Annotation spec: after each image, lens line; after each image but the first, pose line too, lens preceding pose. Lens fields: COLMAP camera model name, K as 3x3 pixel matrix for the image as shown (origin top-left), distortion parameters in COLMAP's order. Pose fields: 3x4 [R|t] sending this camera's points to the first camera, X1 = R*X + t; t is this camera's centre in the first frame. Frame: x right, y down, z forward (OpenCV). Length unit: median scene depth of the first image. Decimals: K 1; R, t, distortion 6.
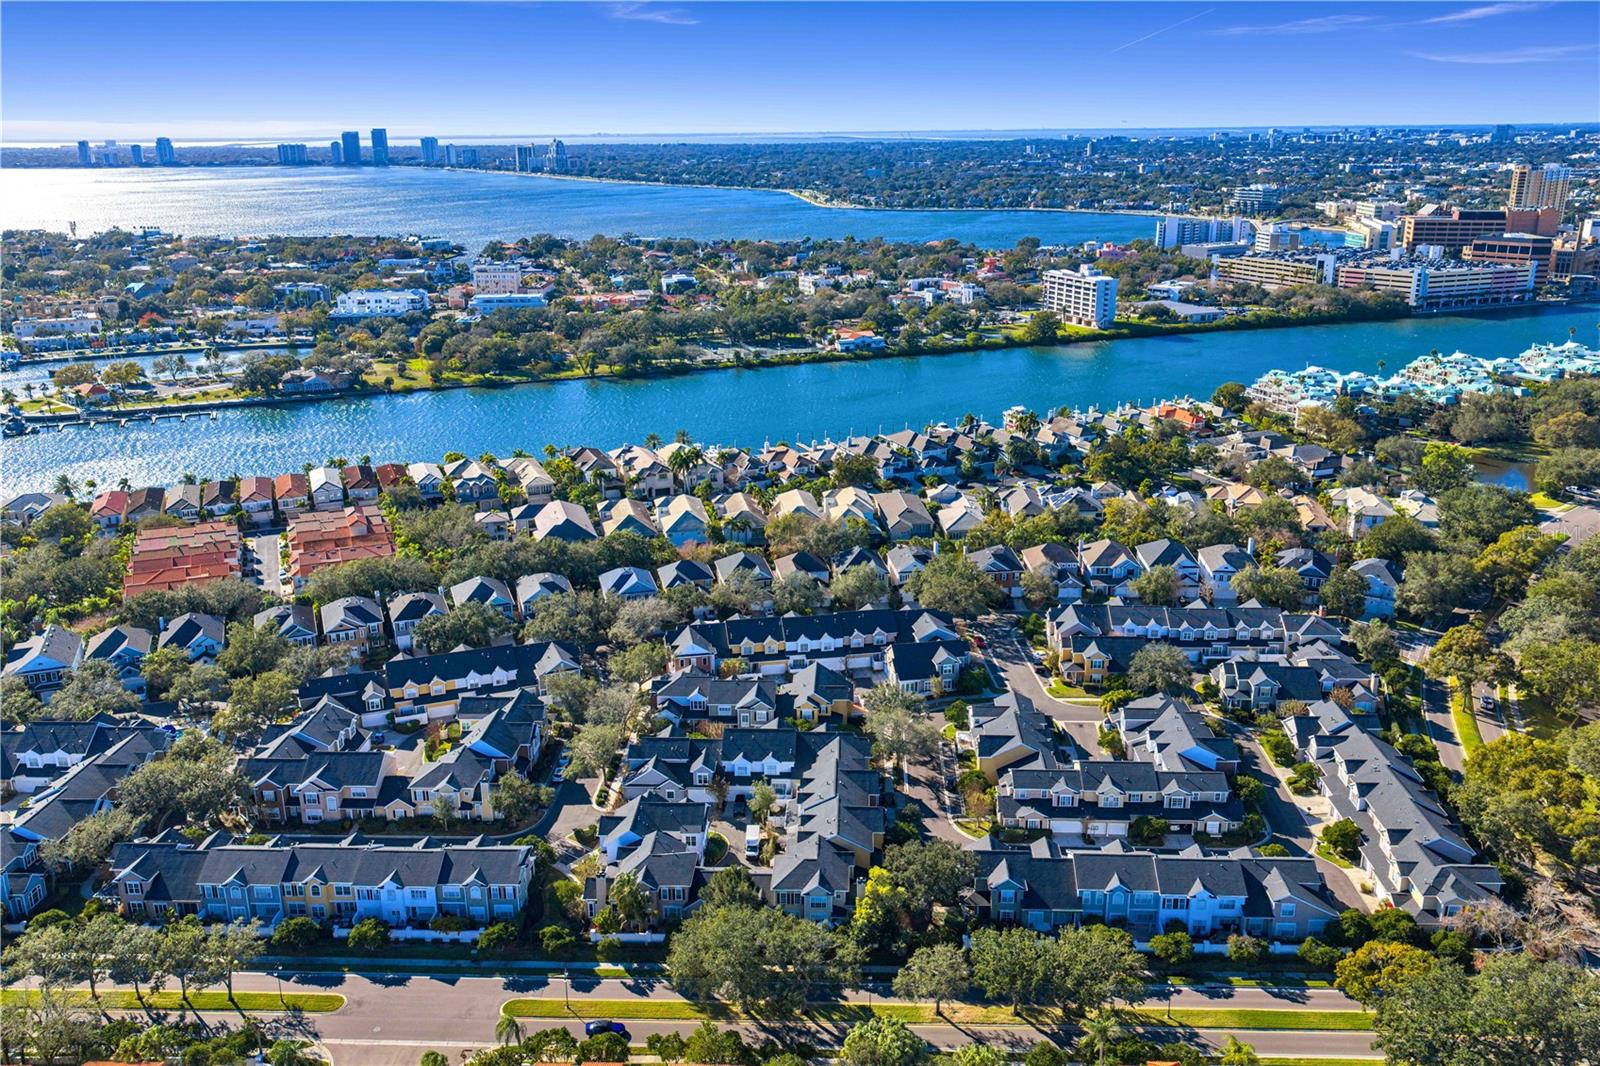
lens RADIAL K [[1305.2, 0, 800.5], [0, 1305.2, 543.7], [0, 0, 1]] dist [0.051574, -0.083086]
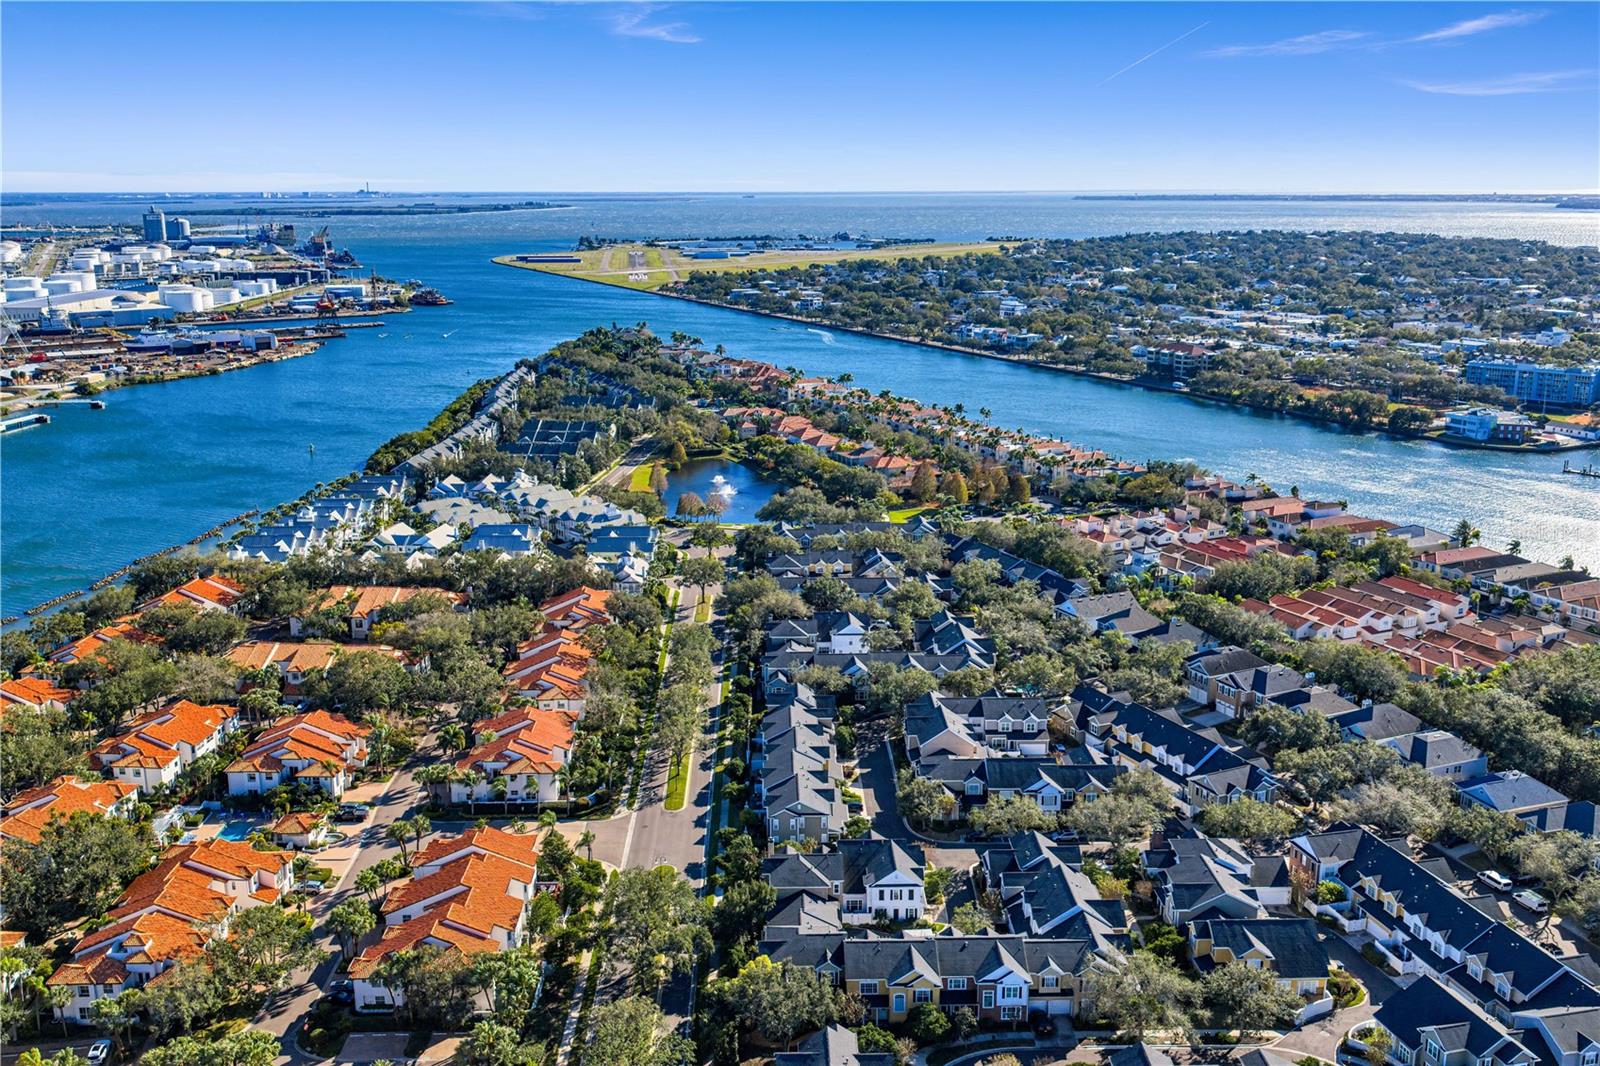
lens RADIAL K [[1439.2, 0, 800.0], [0, 1439.2, 533.0], [0, 0, 1]] dist [0.065787, -0.131910]
pose [[0.066356, 0.242638, -0.967845, 0.657235], [-0.300417, 0.929833, 0.212512, -0.175212], [0.951497, 0.276656, 0.134592, 0.527605]]
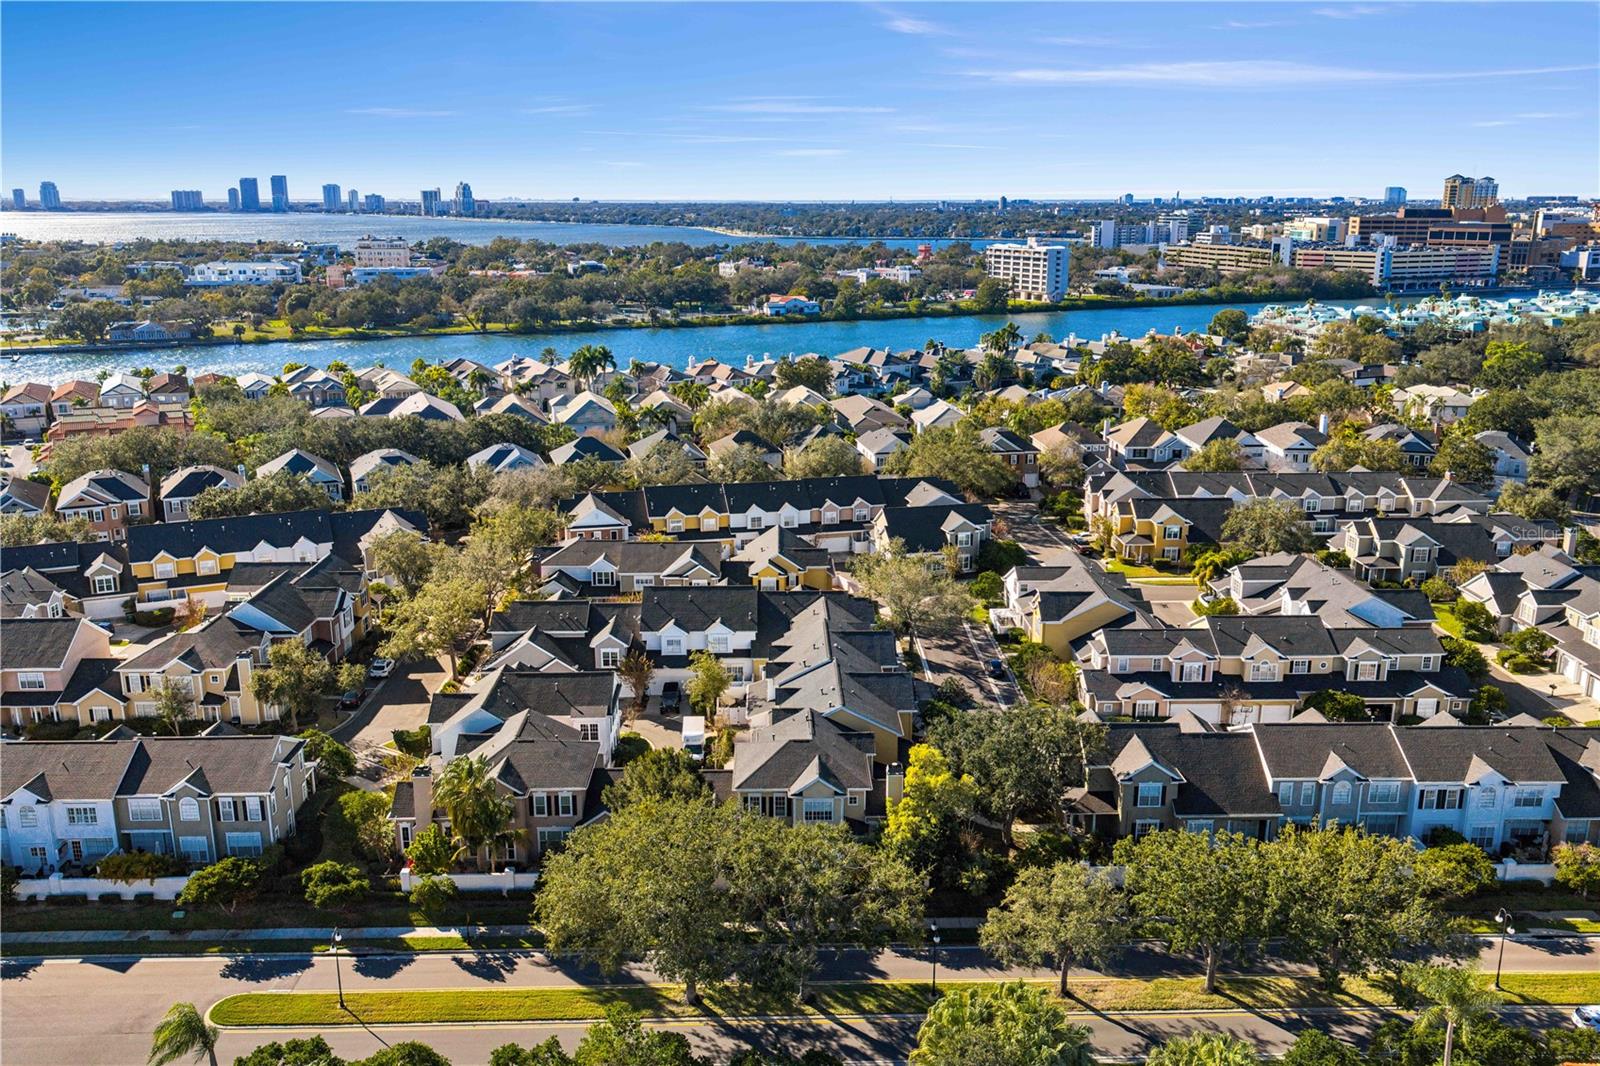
lens RADIAL K [[1305.2, 0, 800.5], [0, 1305.2, 543.7], [0, 0, 1]] dist [0.051574, -0.083086]
pose [[0.997790, -0.006414, 0.066137, -0.019917], [0.009690, 0.998735, -0.049342, 0.124959], [-0.065737, 0.049874, 0.996590, 0.292564]]
